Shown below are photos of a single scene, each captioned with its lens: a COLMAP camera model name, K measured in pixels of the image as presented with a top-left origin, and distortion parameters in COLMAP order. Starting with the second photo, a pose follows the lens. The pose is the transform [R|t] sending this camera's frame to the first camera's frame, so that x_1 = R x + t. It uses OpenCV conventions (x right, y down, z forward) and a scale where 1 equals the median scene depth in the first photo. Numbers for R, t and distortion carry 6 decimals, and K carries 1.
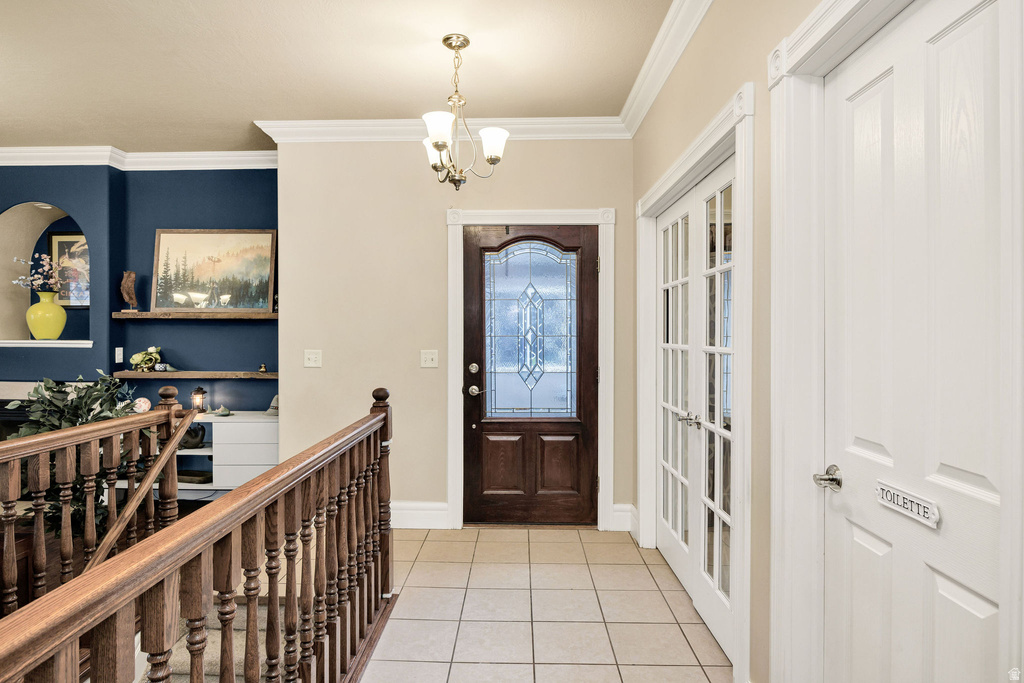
lens RADIAL K [[587.9, 0, 507.4], [0, 587.9, 339.1], [0, 0, 1]] dist [0.002583, -0.000617]
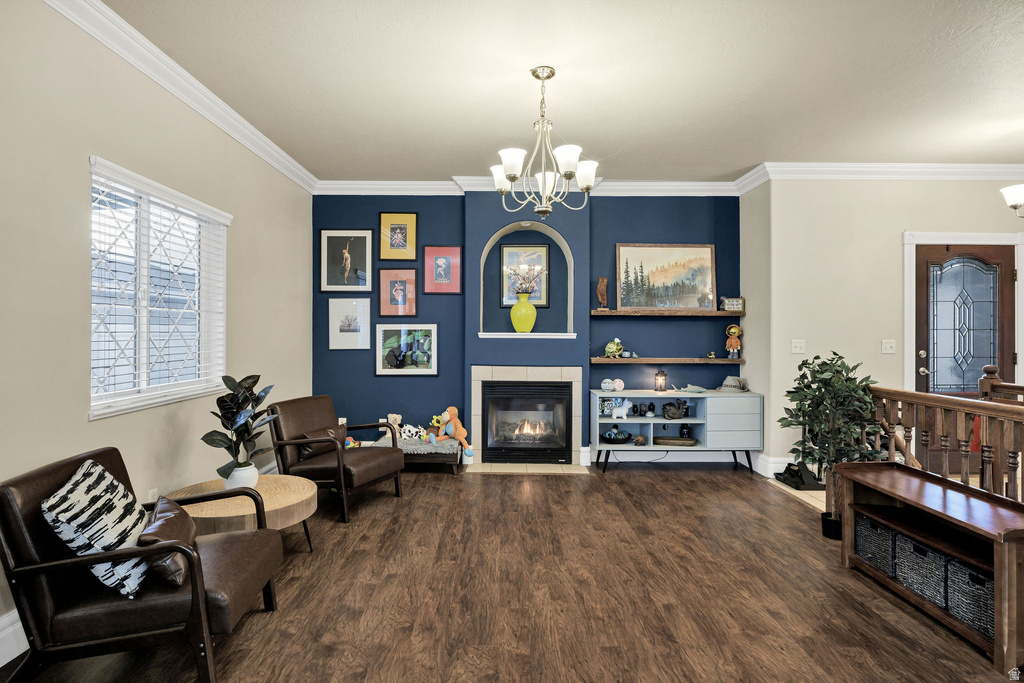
lens RADIAL K [[532.3, 0, 513.0], [0, 532.3, 333.8], [0, 0, 1]] dist [-0.028589, 0.000787]
pose [[0.999341, -0.000363, 0.036291, -0.872048], [0.000382, 1.000000, -0.000524, 0.004444], [-0.036291, 0.000537, 0.999341, -0.113776]]
